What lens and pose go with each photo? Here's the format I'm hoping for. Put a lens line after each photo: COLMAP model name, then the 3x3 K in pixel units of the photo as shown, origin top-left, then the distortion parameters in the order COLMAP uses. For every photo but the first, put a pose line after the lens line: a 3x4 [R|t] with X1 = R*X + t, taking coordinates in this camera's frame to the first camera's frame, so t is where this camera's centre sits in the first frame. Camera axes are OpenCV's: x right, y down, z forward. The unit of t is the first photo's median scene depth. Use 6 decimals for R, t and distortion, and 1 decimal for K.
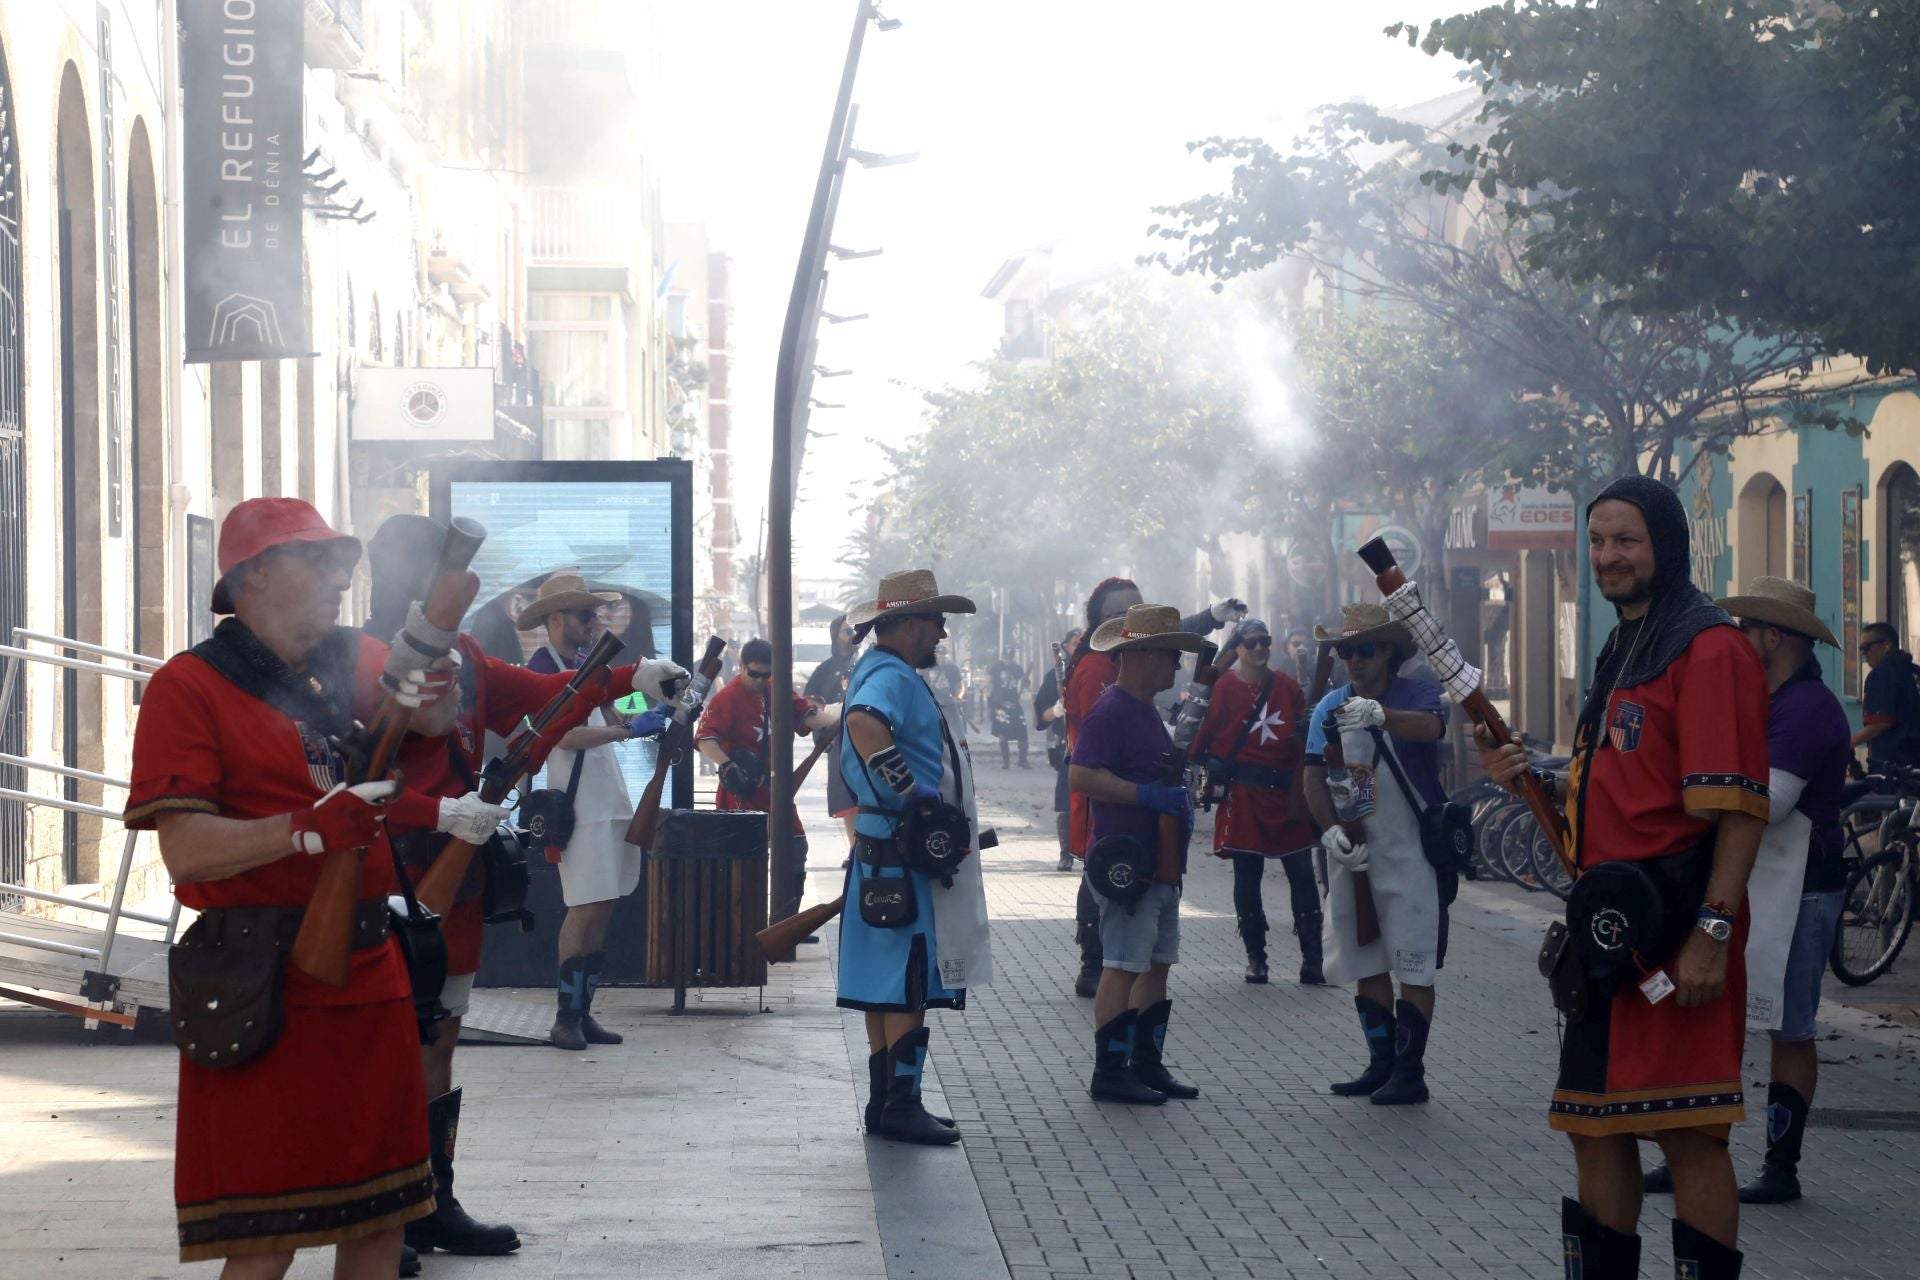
lens RADIAL K [[4840.9, 0, 960.0], [0, 4840.9, 640.0], [0, 0, 1]] dist [0.652367, -0.050611]
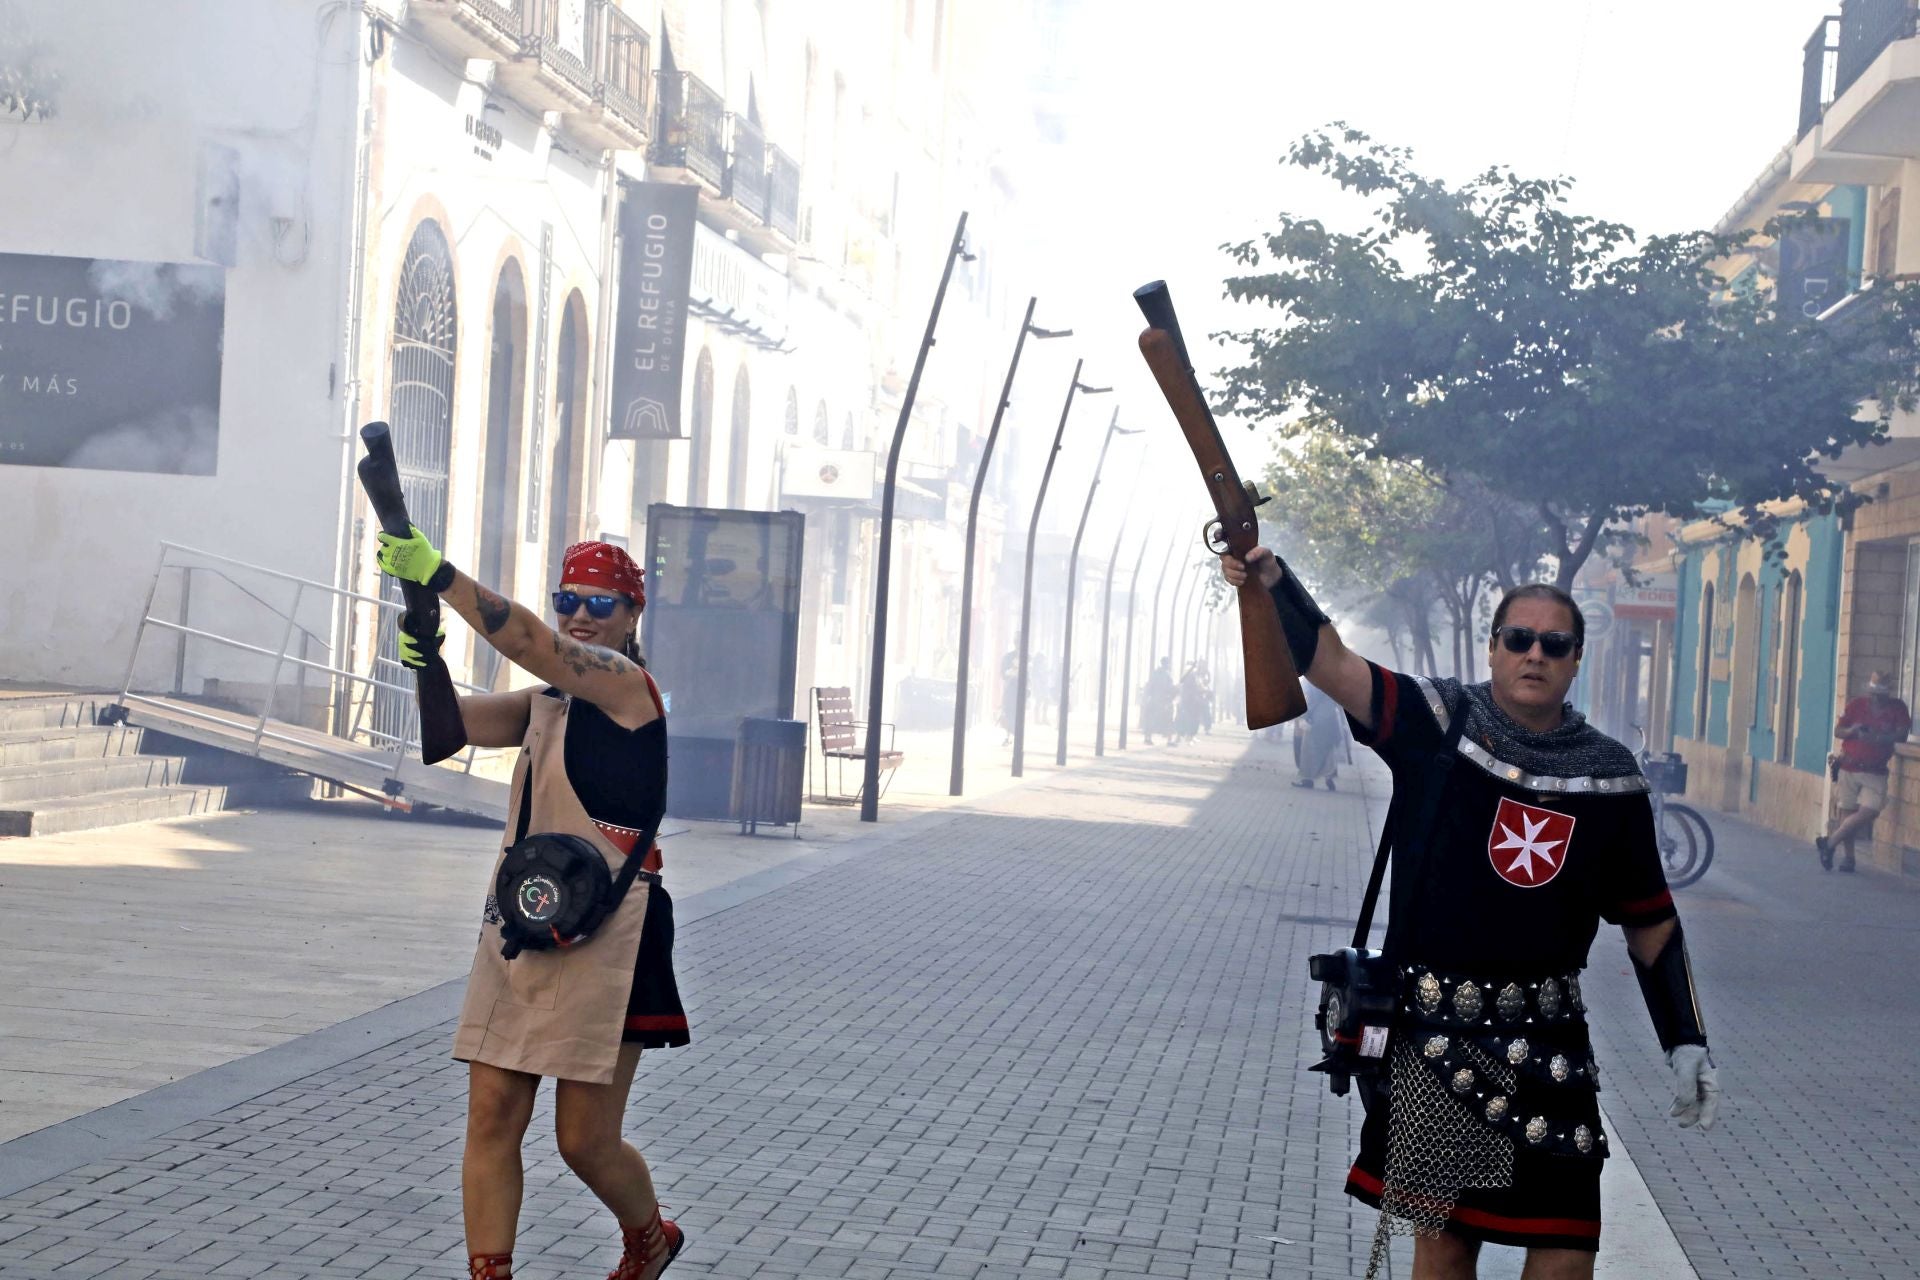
lens RADIAL K [[3889.3, 0, 960.0], [0, 3889.3, 640.0], [0, 0, 1]] dist [0.423728, -0.067824]
pose [[0.983737, 0.065176, -0.167373, 0.174088], [-0.066536, 0.997781, -0.002523, 0.004866], [0.166837, 0.013618, 0.985890, -0.239134]]
